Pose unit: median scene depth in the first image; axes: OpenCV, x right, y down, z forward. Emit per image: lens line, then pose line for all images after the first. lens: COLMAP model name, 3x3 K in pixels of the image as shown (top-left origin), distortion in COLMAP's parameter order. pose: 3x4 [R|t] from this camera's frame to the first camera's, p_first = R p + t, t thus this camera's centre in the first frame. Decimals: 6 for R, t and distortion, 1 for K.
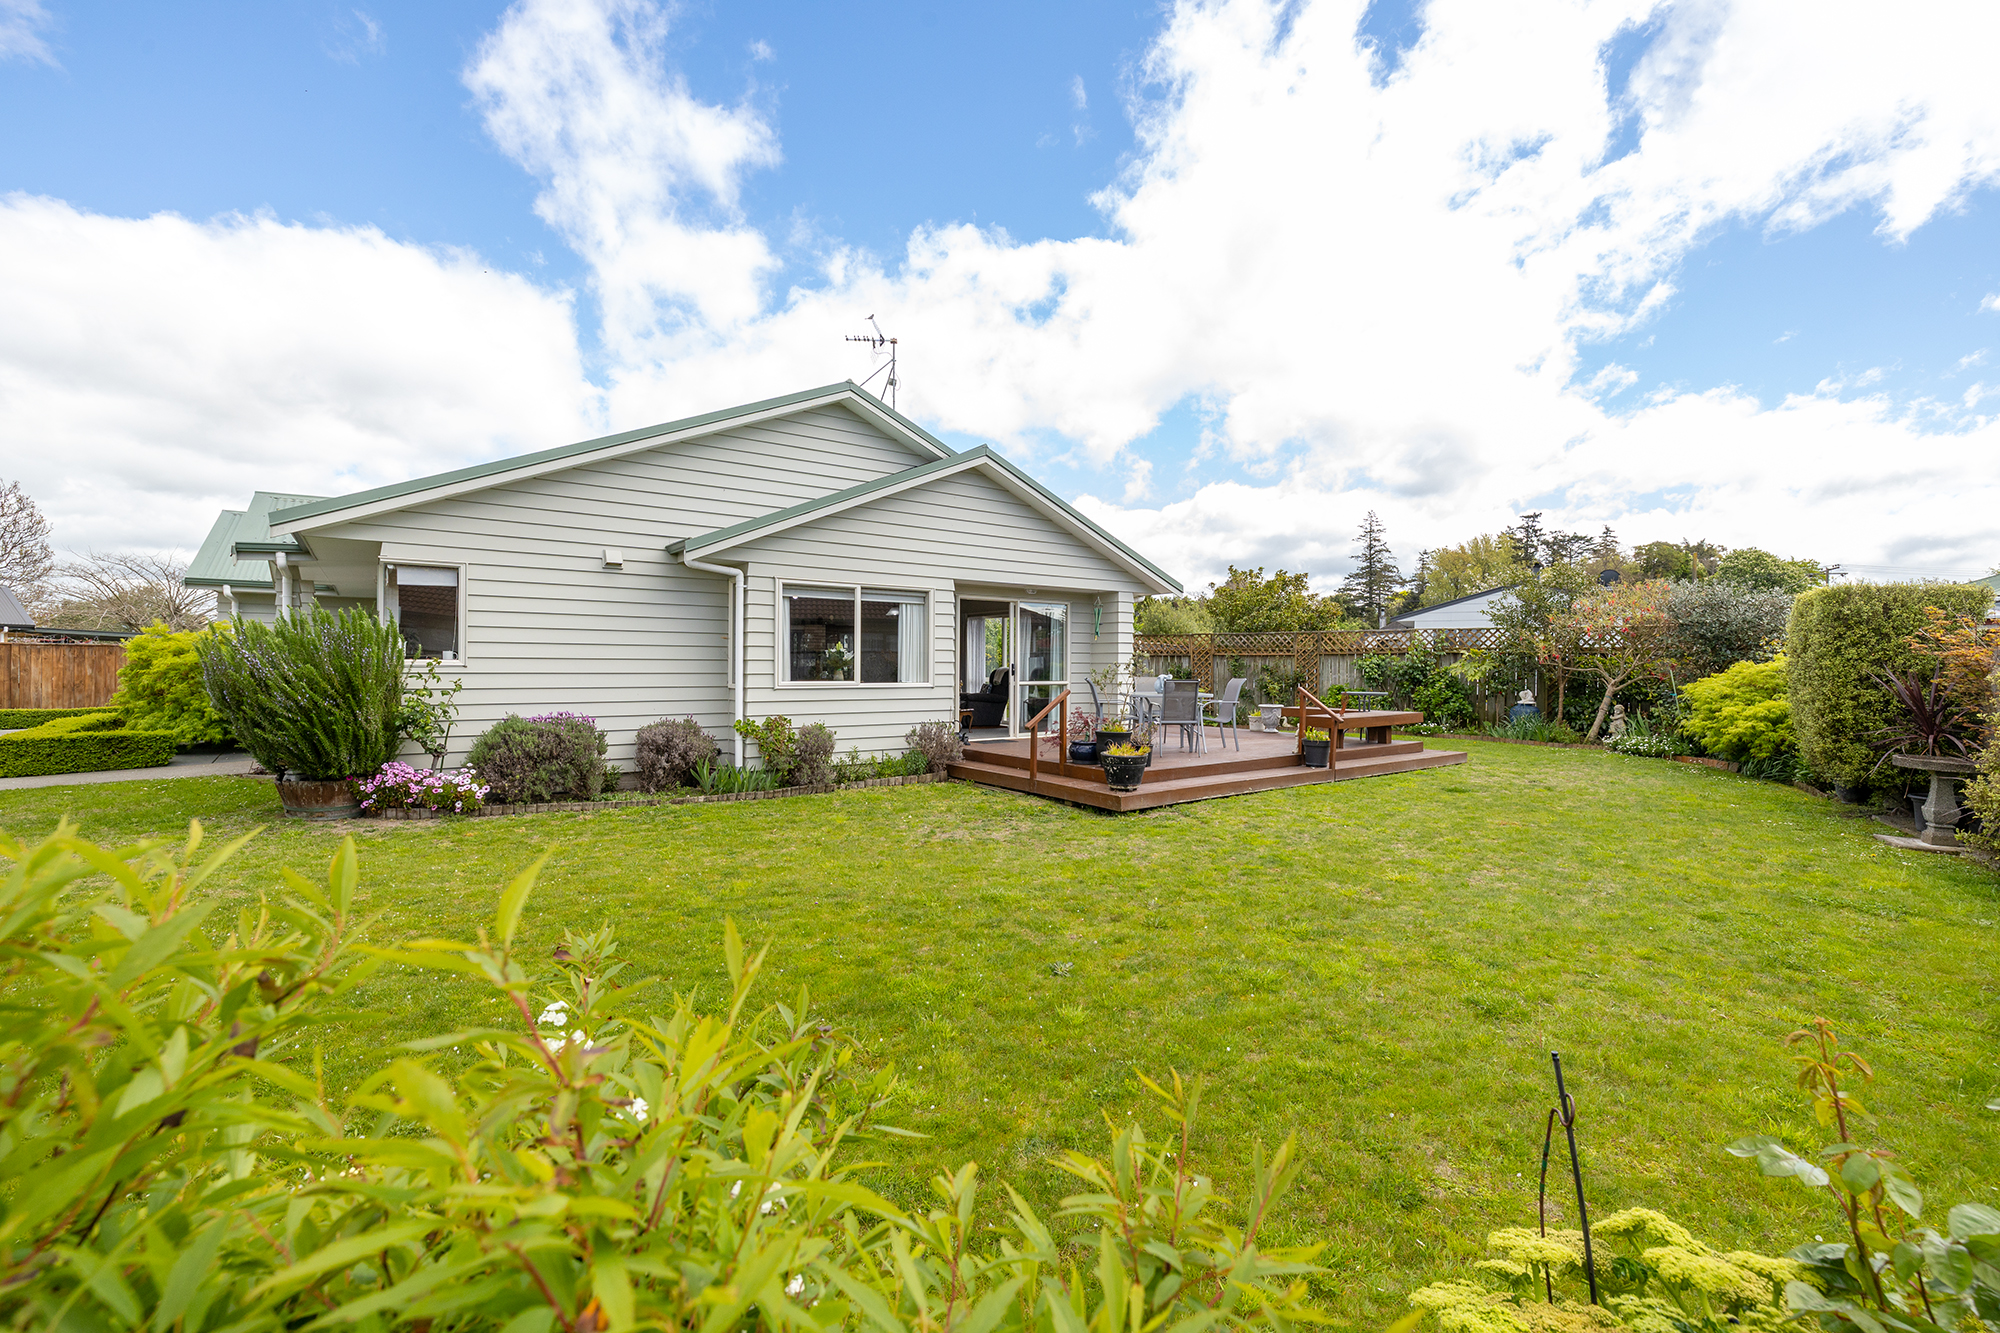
lens RADIAL K [[848.8, 0, 1000.0], [0, 848.8, 666.5], [0, 0, 1]] dist [0.000153, -0.000061]
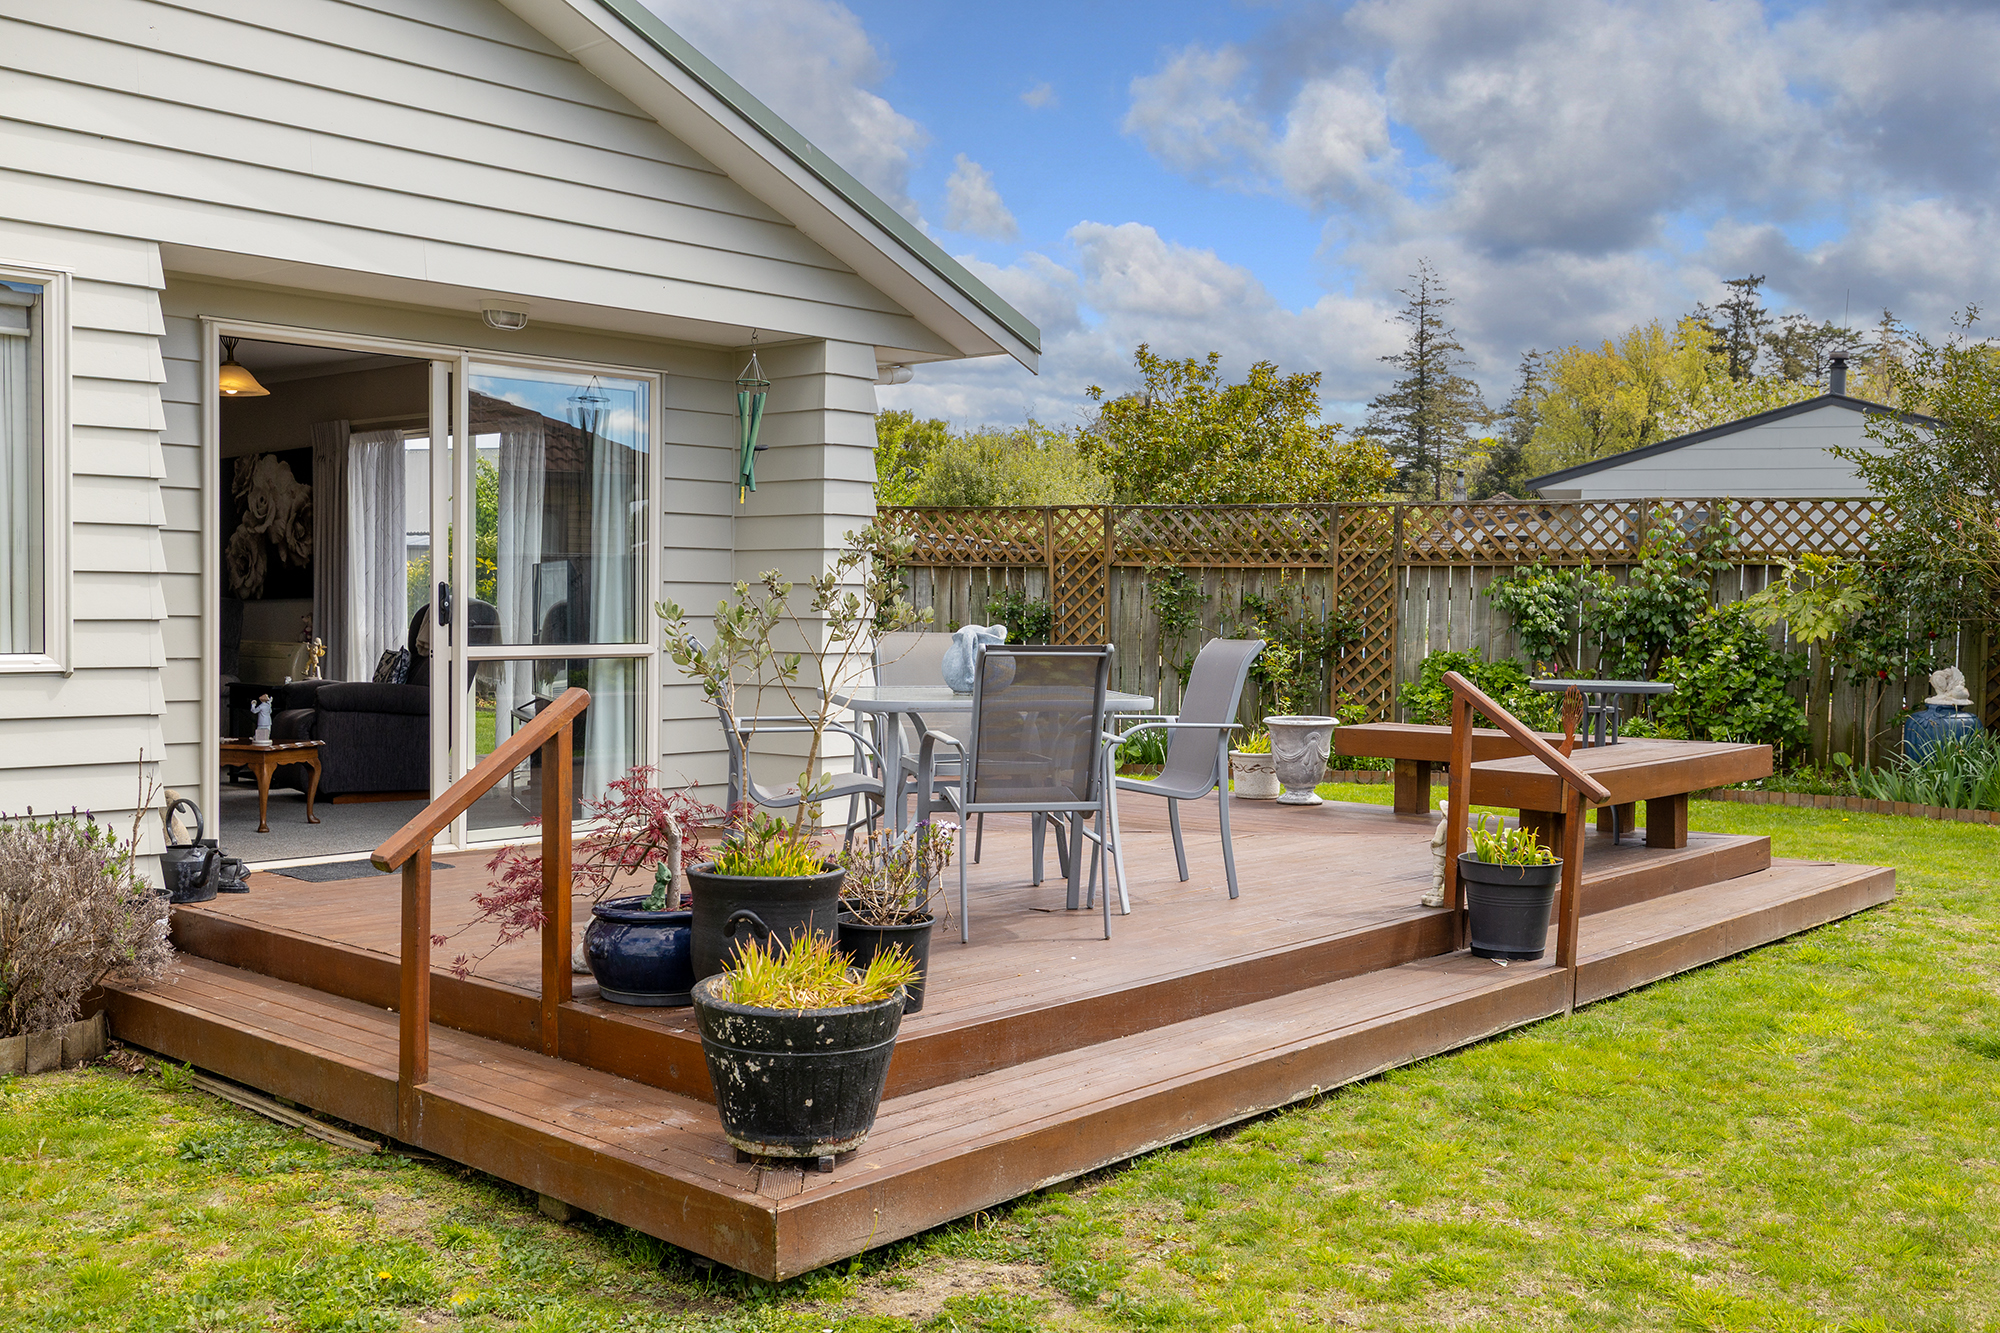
lens RADIAL K [[1907.1, 0, 1000.0], [0, 1907.1, 666.5], [0, 0, 1]] dist [0.011224, 0.004652]
pose [[0.979111, -0.001575, 0.203321, 0.063614], [-0.005701, 0.999364, 0.035198, 0.000798], [-0.203247, -0.035622, 0.978479, 0.334480]]
